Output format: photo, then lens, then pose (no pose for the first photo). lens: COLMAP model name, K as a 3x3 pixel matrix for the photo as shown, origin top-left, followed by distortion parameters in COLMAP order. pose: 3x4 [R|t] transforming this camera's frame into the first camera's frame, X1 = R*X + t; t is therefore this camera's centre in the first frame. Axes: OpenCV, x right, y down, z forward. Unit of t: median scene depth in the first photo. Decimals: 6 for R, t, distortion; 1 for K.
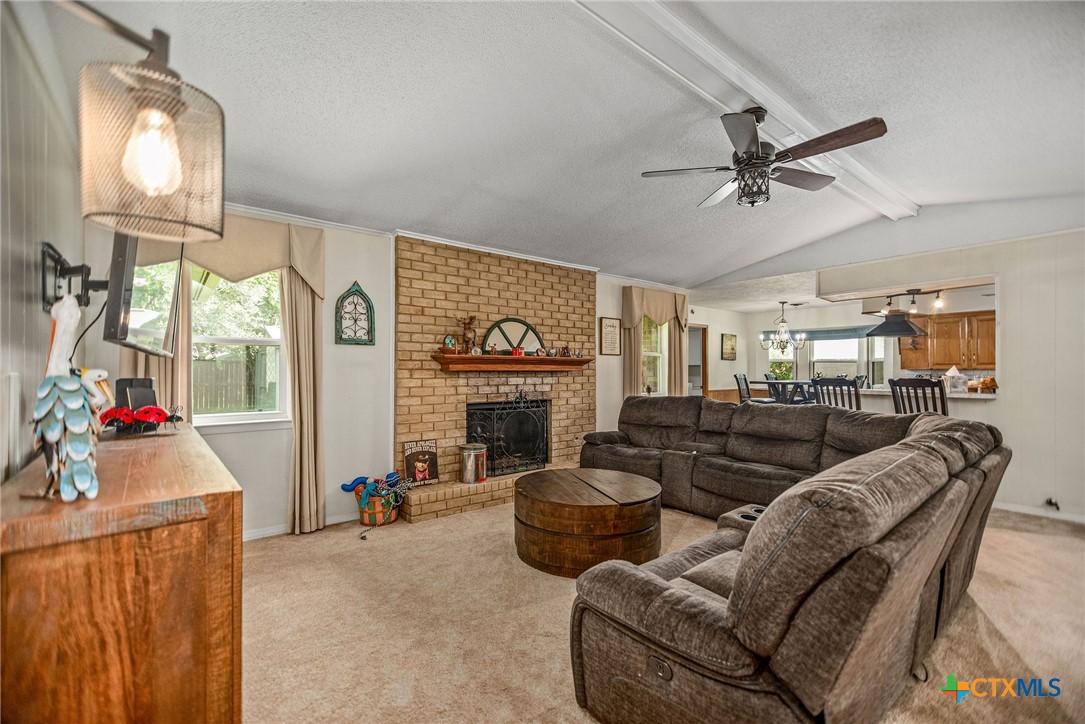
lens RADIAL K [[478.2, 0, 542.5], [0, 478.2, 362.0], [0, 0, 1]] dist [0.000027, 0.000394]
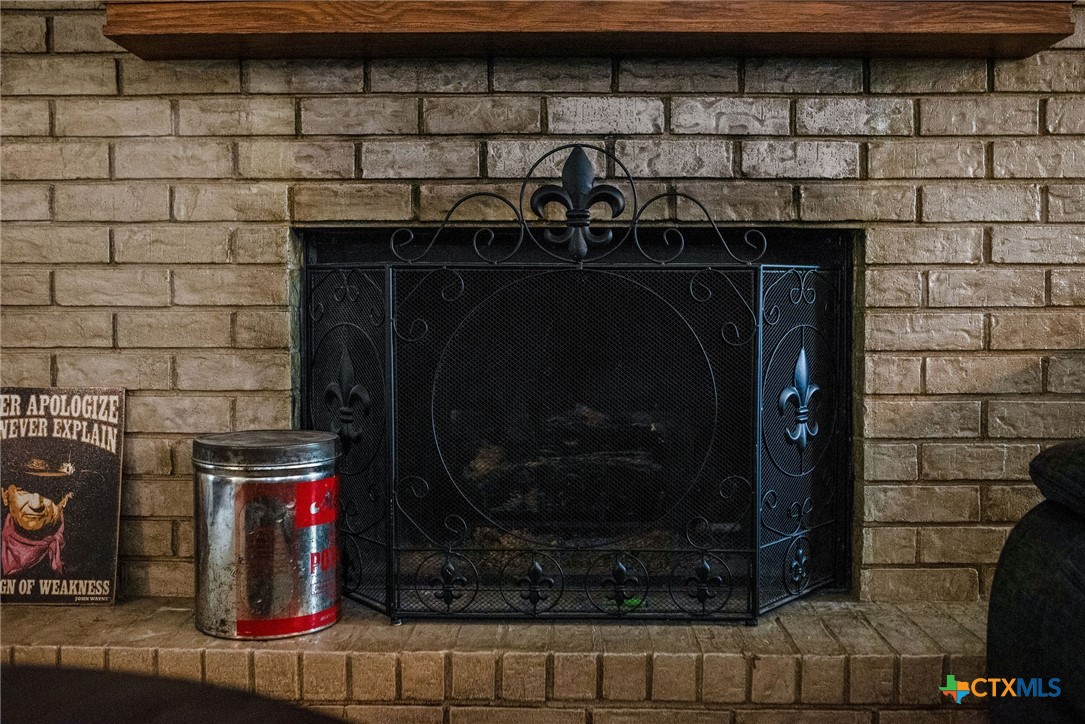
lens RADIAL K [[1111.3, 0, 542.5], [0, 1111.3, 362.0], [0, 0, 1]] dist [-0.031232, -0.005410]
pose [[0.764695, 0.028094, -0.643780, 0.209860], [0.009436, 0.998454, 0.054780, 0.115879], [0.644323, -0.047964, 0.763248, 0.700636]]
